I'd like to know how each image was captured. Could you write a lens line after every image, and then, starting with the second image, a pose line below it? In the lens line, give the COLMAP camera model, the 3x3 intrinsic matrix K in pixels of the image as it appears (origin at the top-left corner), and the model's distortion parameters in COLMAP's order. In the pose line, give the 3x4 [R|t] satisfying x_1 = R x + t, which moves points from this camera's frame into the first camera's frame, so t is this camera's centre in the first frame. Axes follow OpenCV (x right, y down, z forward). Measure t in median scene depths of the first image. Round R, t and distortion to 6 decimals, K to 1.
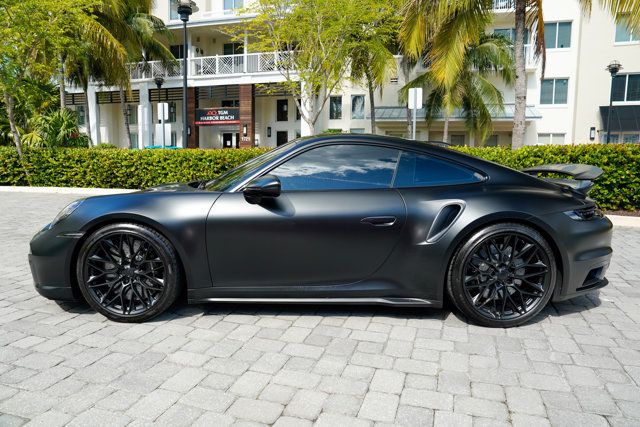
lens RADIAL K [[439.0, 0, 319.9], [0, 439.0, 202.7], [0, 0, 1]] dist [-0.086433, 0.043336]
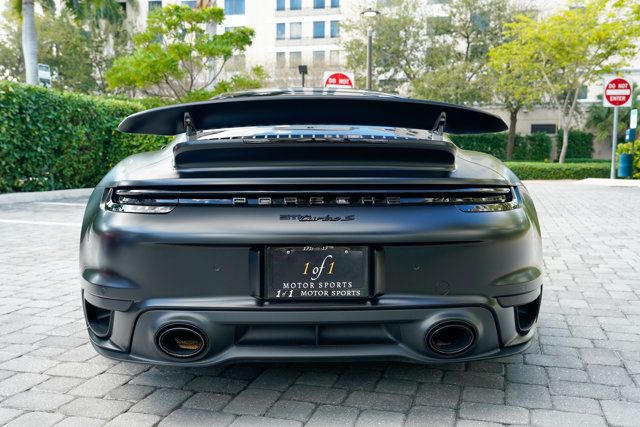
lens RADIAL K [[621.9, 0, 317.5], [0, 621.9, 215.6], [0, 0, 1]] dist [0.033535, 0.000000]
pose [[0.022170, 0.085190, -0.996118, 1.440239], [-0.101481, 0.991408, 0.082529, -0.043950], [0.994590, 0.099258, 0.030625, 1.274413]]
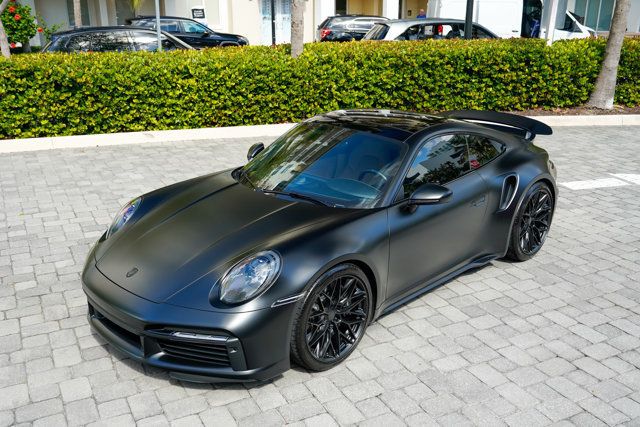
lens RADIAL K [[621.9, 0, 317.4], [0, 621.9, 213.1], [0, 0, 1]] dist [0.033535, 0.000000]
pose [[0.708964, -0.234340, 0.665173, -1.302304], [0.077068, 0.963275, 0.257219, -0.397951], [-0.701021, -0.131096, 0.700988, 0.112722]]
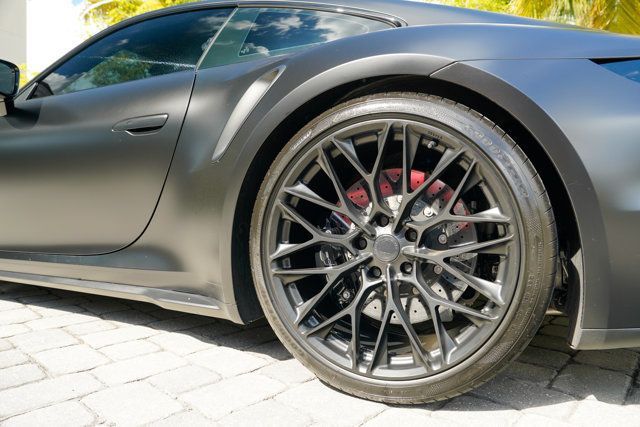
lens RADIAL K [[439.0, 0, 328.8], [0, 439.0, 212.8], [0, 0, 1]] dist [-0.086433, 0.043336]
pose [[0.909389, 0.101728, -0.403315, -0.348595], [-0.136741, 0.988854, -0.058903, 0.160240], [0.392828, 0.108715, 0.913163, 0.669766]]
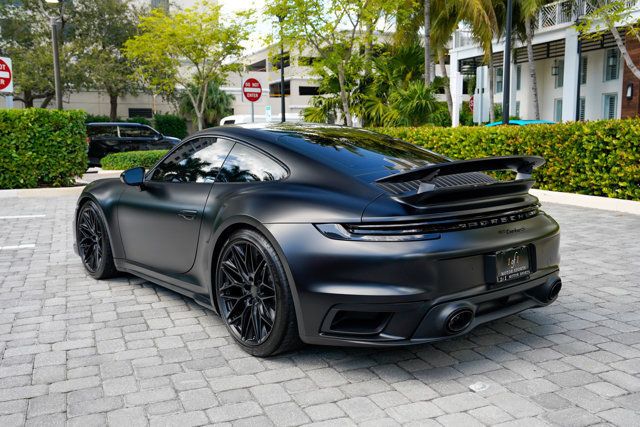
lens RADIAL K [[621.9, 0, 324.3], [0, 621.9, 210.7], [0, 0, 1]] dist [0.033535, 0.000000]
pose [[0.639573, 0.077400, -0.764824, 1.407198], [-0.060470, 0.996901, 0.050319, -0.057743], [0.766349, 0.014066, 0.642271, 0.321410]]
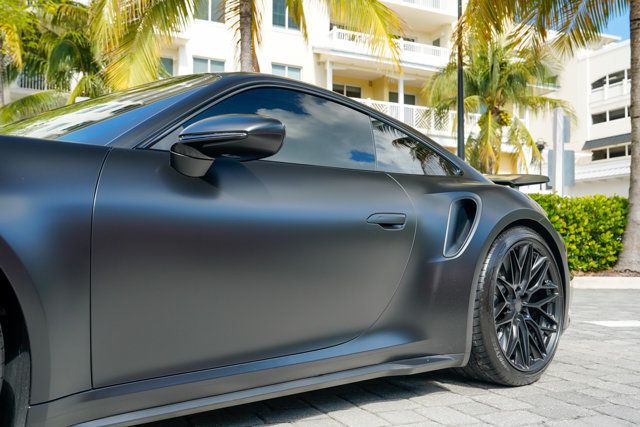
lens RADIAL K [[621.9, 0, 324.4], [0, 621.9, 215.9], [0, 0, 1]] dist [0.033535, 0.000000]
pose [[0.736904, 0.030110, 0.675327, -0.468364], [0.067503, 0.990737, -0.117830, 0.122707], [-0.672619, 0.132416, 0.728045, 0.464394]]
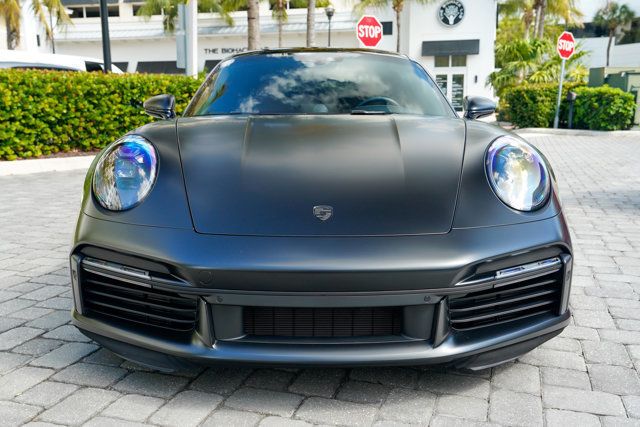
lens RADIAL K [[621.9, 0, 322.0], [0, 621.9, 216.0], [0, 0, 1]] dist [0.033535, 0.000000]
pose [[-0.005286, -0.184559, 0.982807, -1.391557], [0.101586, 0.977637, 0.184134, -0.088012], [-0.994813, 0.100813, 0.013581, 1.286944]]
